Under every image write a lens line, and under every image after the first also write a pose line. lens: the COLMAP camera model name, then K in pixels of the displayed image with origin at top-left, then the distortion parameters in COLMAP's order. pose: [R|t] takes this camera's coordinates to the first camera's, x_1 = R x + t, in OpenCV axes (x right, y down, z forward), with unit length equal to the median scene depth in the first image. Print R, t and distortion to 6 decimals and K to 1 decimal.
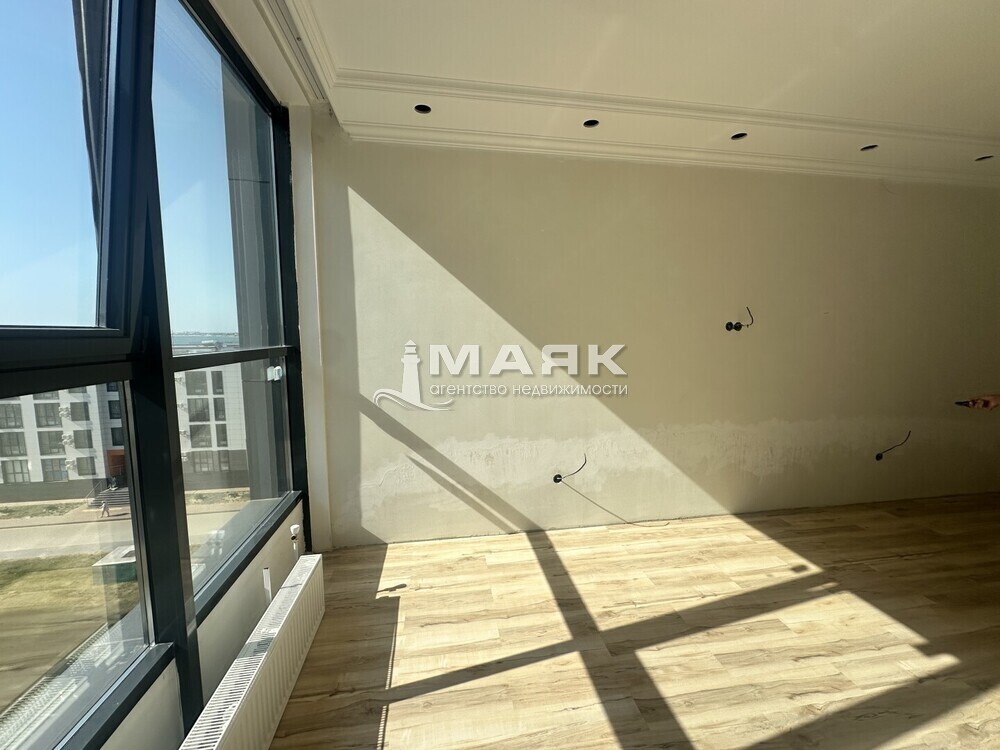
lens RADIAL K [[400.2, 0, 500.5], [0, 400.2, 374.5], [0, 0, 1]] dist [-0.005630, 0.001488]
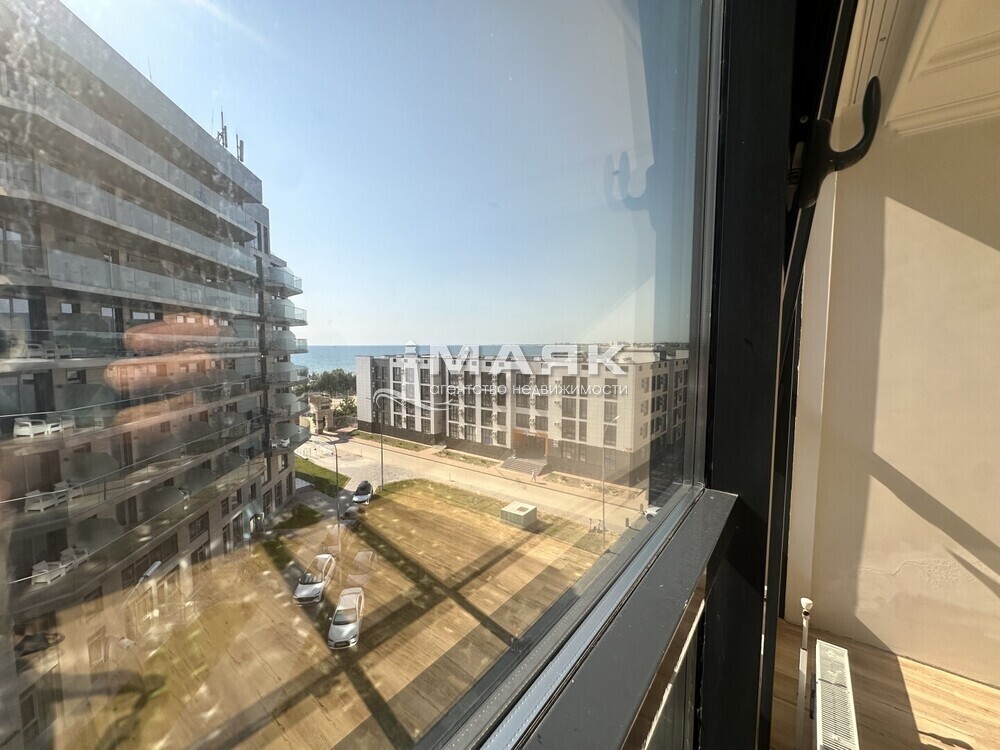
lens RADIAL K [[400.2, 0, 497.2], [0, 400.2, 374.3], [0, 0, 1]] dist [-0.005630, 0.001488]
pose [[0.682503, 0.057098, -0.728649, -0.296240], [-0.077359, 0.996987, 0.005666, -0.054789], [0.726777, 0.052501, 0.684864, -0.098551]]
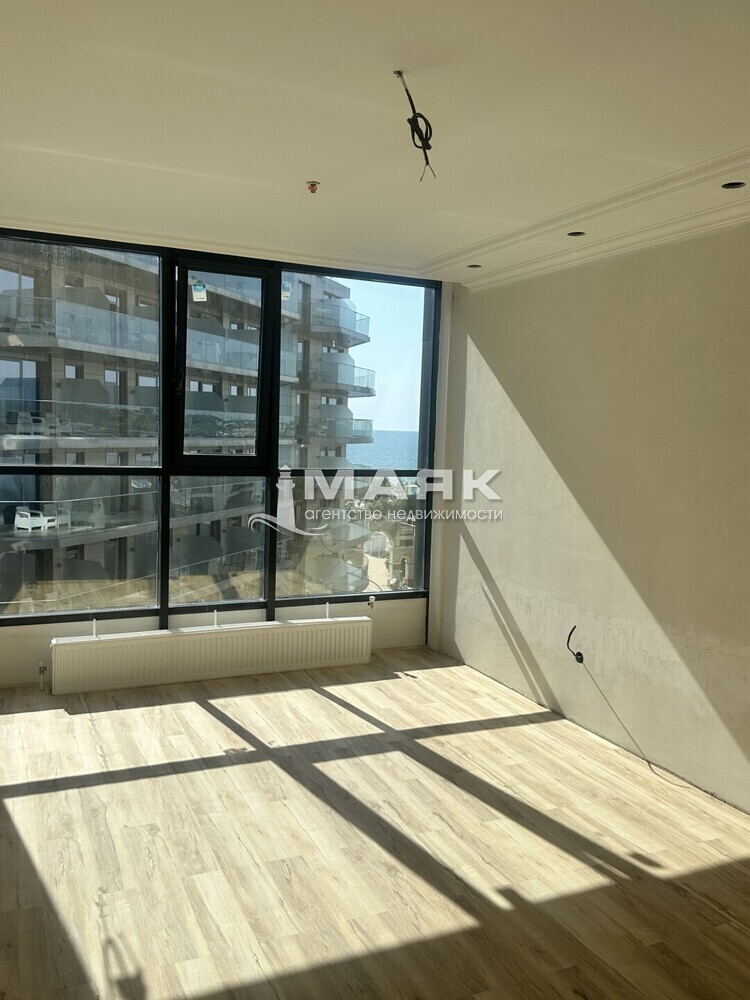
lens RADIAL K [[824.8, 0, 371.2], [0, 824.8, 500.9], [0, 0, 1]] dist [0.127465, -0.170272]
pose [[0.264319, 0.095992, -0.959646, 1.781934], [-0.132213, 0.989247, 0.062537, -0.106703], [0.955330, 0.110348, 0.274168, 0.133825]]
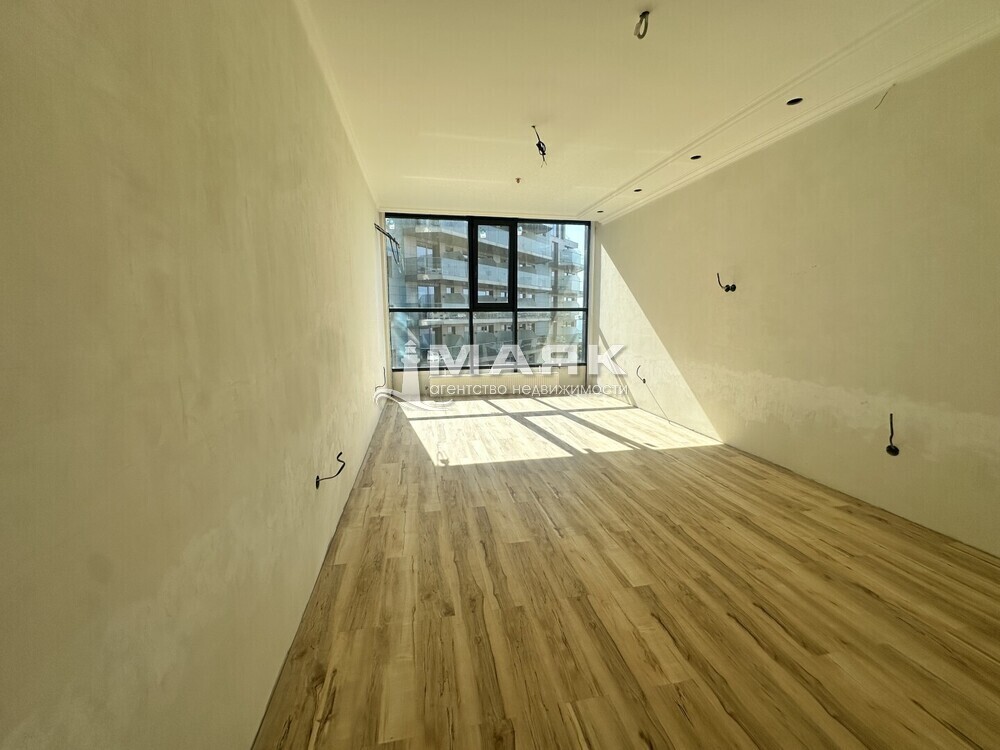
lens RADIAL K [[400.2, 0, 498.5], [0, 400.2, 375.7], [0, 0, 1]] dist [-0.005630, 0.001488]
pose [[0.037922, 0.151425, -0.987741, 2.125469], [-0.096651, 0.984374, 0.147198, 0.039926], [0.994596, 0.089884, 0.051965, 0.282185]]
